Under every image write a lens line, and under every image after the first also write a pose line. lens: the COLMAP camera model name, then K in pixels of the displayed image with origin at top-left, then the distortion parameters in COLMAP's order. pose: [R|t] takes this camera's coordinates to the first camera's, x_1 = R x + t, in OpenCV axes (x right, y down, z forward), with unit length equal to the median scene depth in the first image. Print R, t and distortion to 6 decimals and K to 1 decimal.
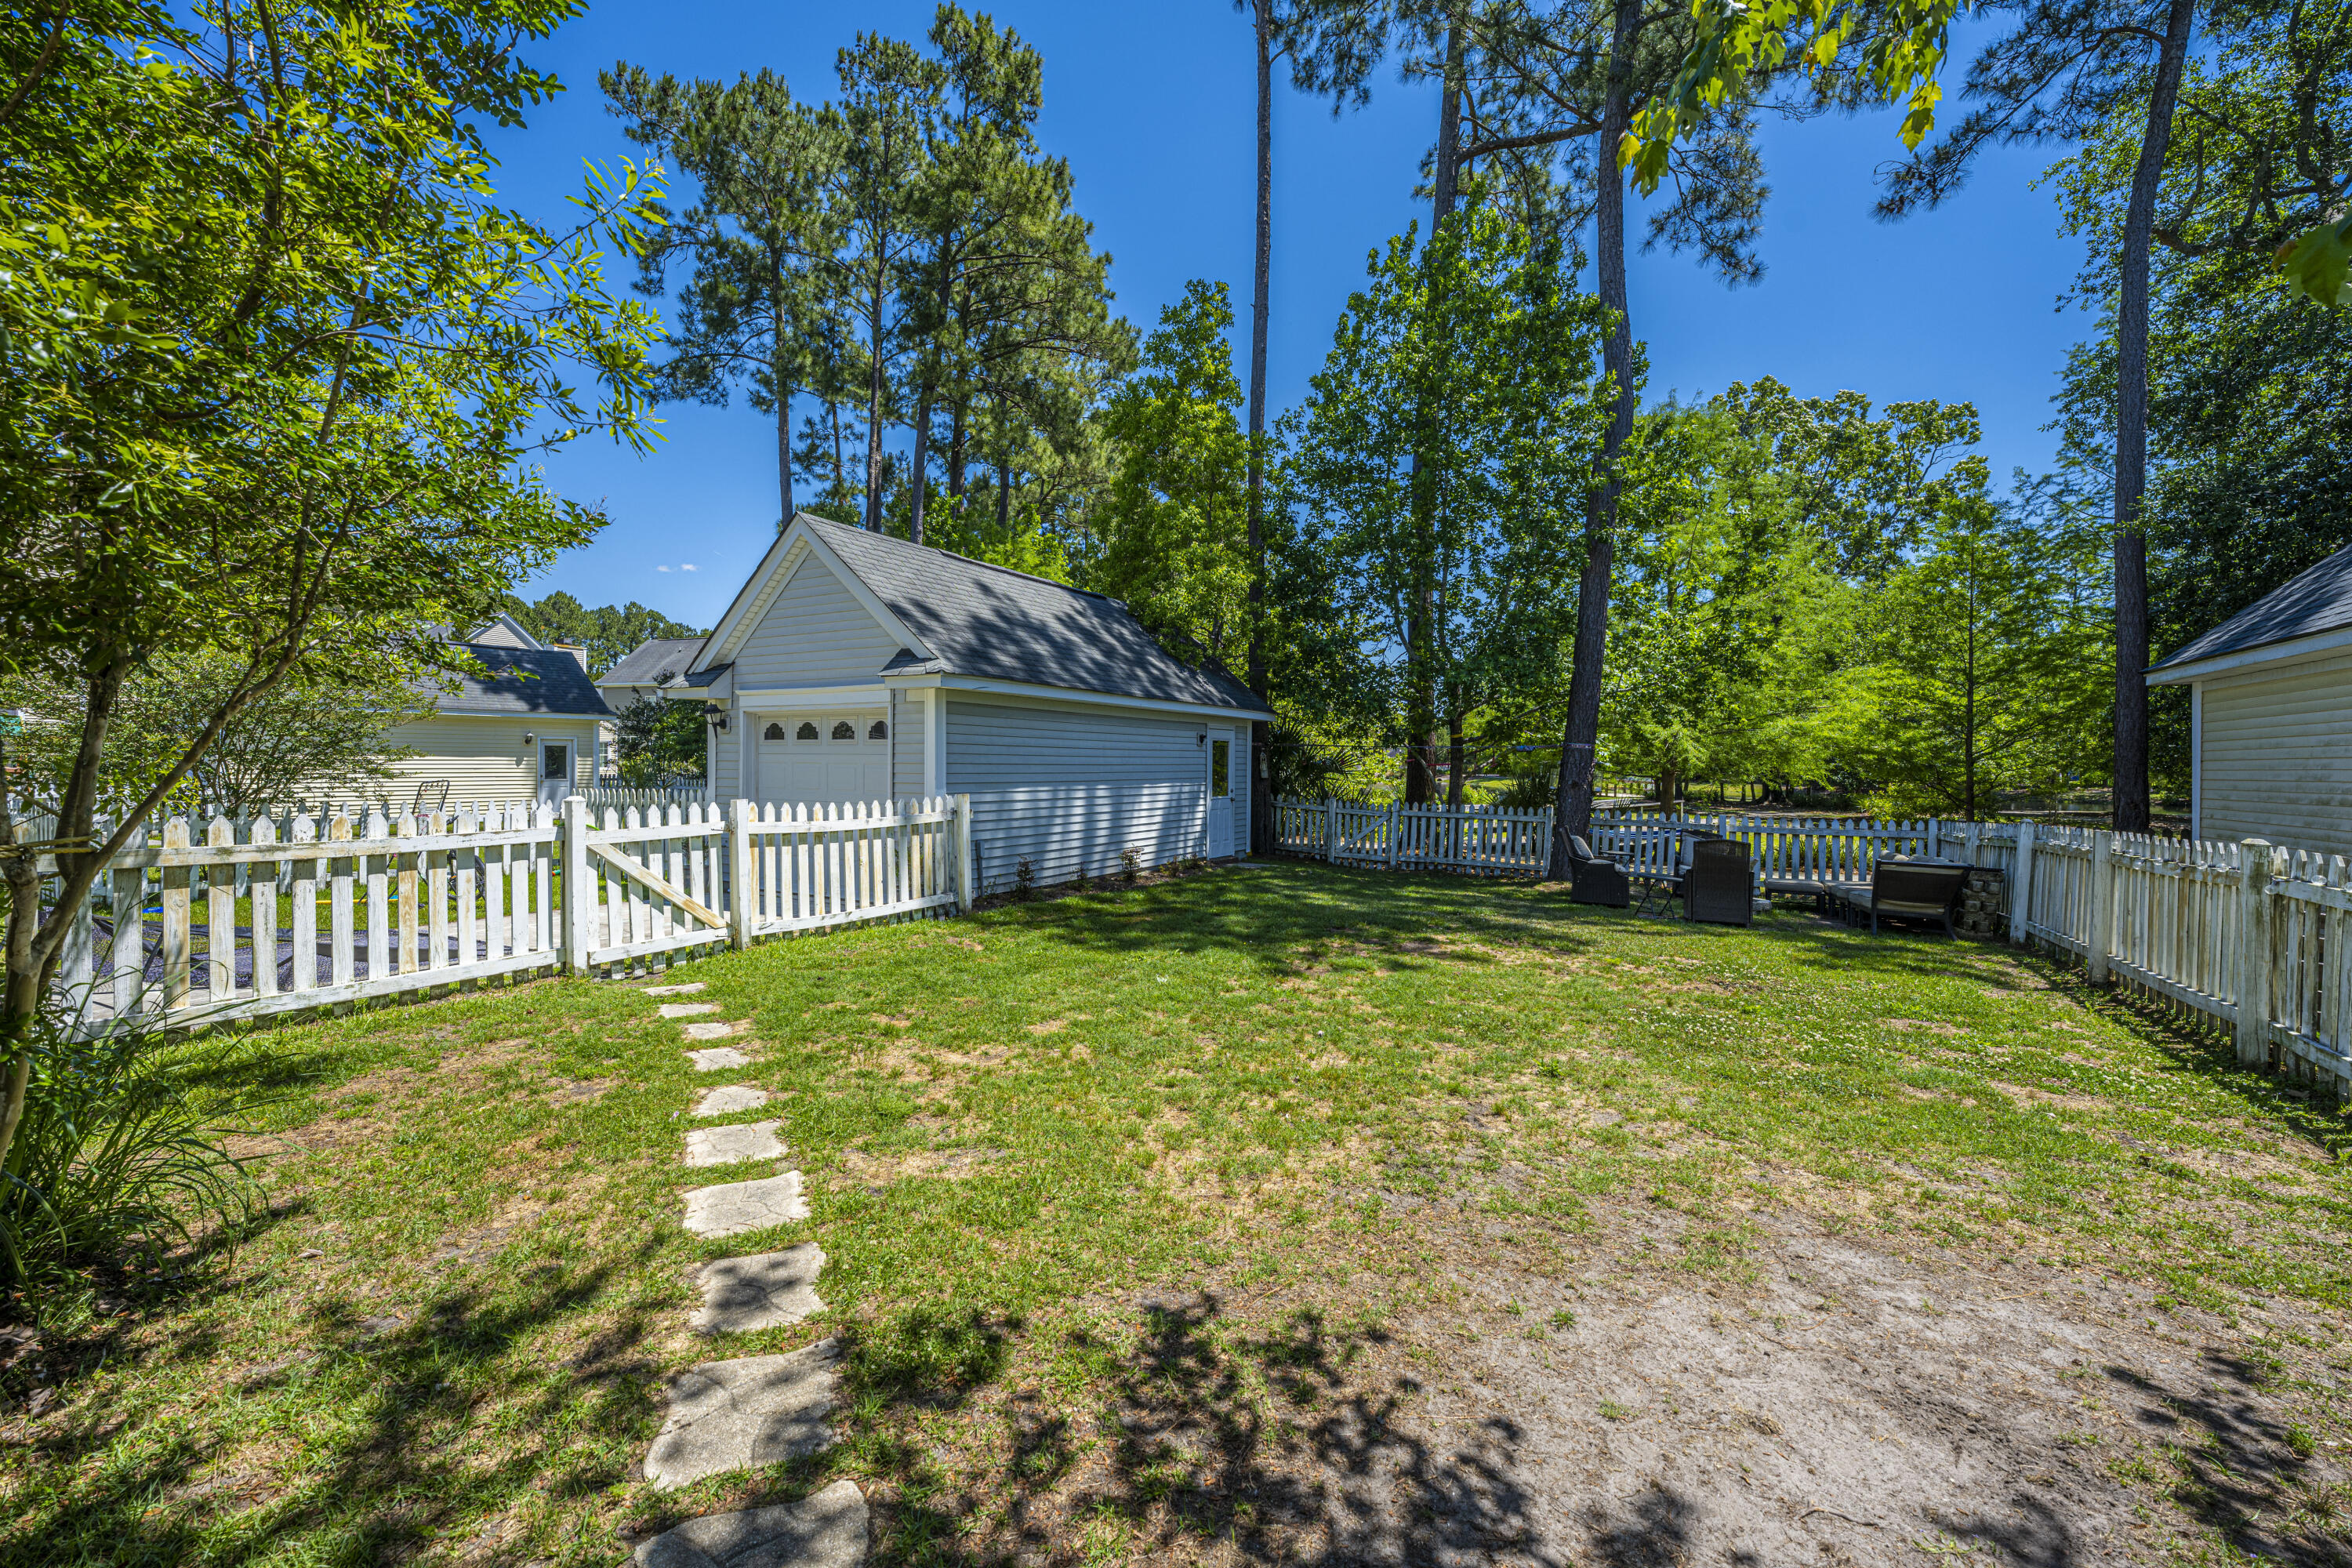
lens RADIAL K [[991.8, 0, 1177.8], [0, 991.8, 755.6], [0, 0, 1]] dist [0.000257, -0.000012]
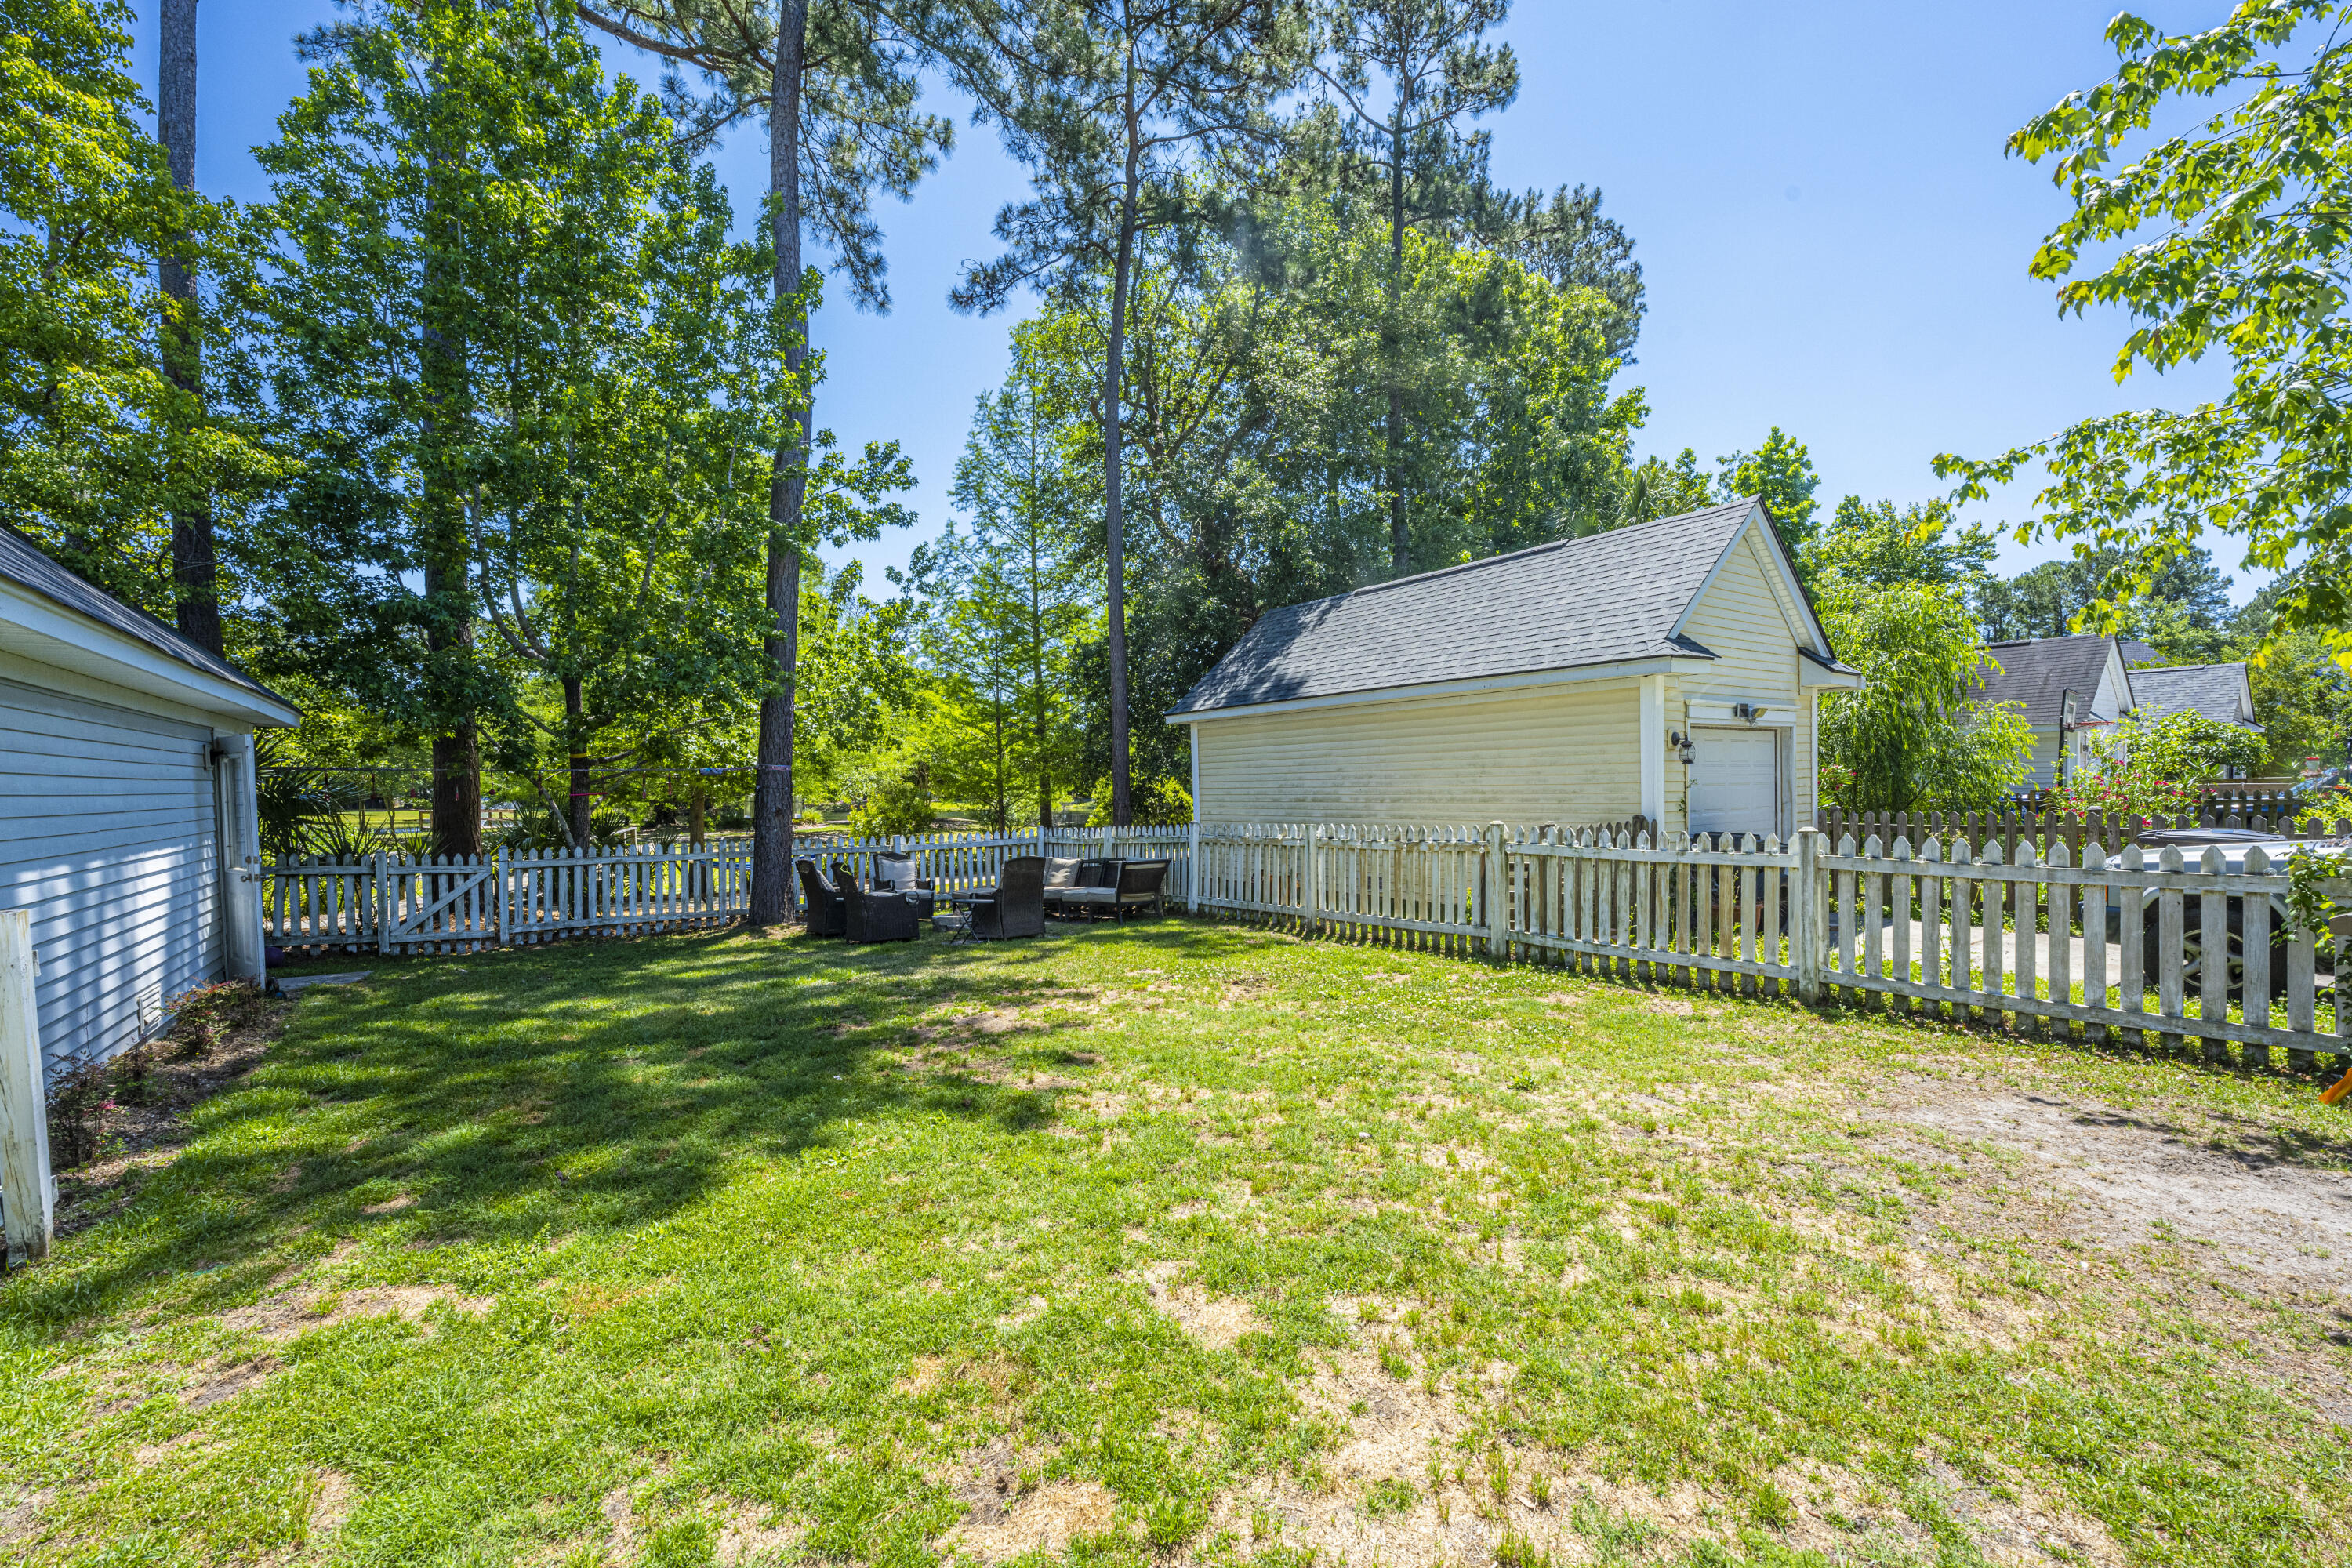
lens RADIAL K [[991.8, 0, 1177.8], [0, 991.8, 755.6], [0, 0, 1]] dist [0.000257, -0.000012]
pose [[0.397055, 0.005344, 0.917779, -0.685514], [0.014991, 0.999812, -0.012307, -0.008036], [-0.917672, 0.018645, 0.396901, 0.910435]]
